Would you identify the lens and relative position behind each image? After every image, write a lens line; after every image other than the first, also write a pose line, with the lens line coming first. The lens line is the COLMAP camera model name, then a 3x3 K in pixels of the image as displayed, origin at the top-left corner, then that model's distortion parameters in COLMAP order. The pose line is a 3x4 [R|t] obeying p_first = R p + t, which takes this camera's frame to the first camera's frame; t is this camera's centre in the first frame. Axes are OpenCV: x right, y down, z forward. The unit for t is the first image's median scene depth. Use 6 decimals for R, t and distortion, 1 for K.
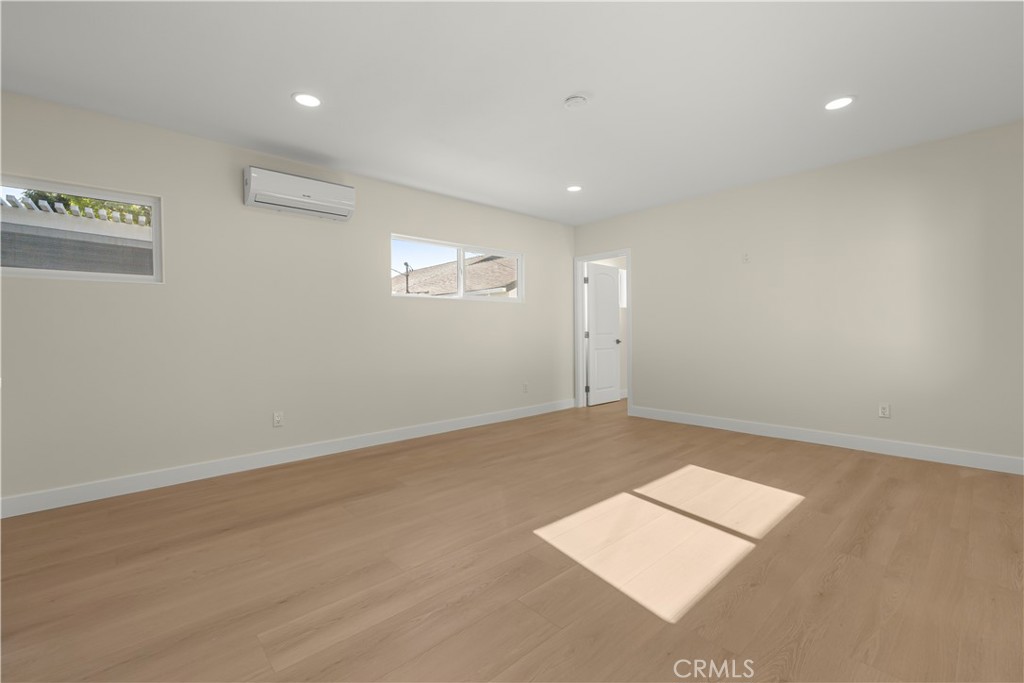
lens RADIAL K [[437.6, 0, 506.5], [0, 437.6, 340.0], [0, 0, 1]] dist [-0.001331, 0.000980]
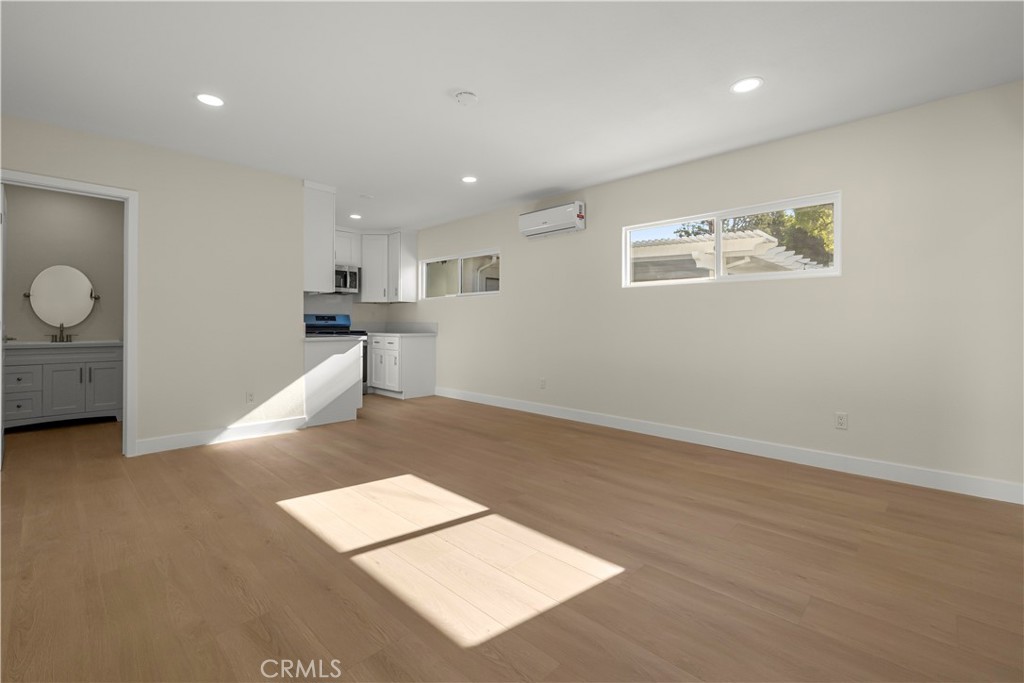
lens RADIAL K [[437.6, 0, 508.9], [0, 437.6, 329.5], [0, 0, 1]] dist [-0.001331, 0.000980]
pose [[0.075217, 0.024262, -0.996872, 0.977432], [-0.019402, 0.999550, 0.022864, -0.027897], [0.996978, 0.017622, 0.075654, 0.853172]]
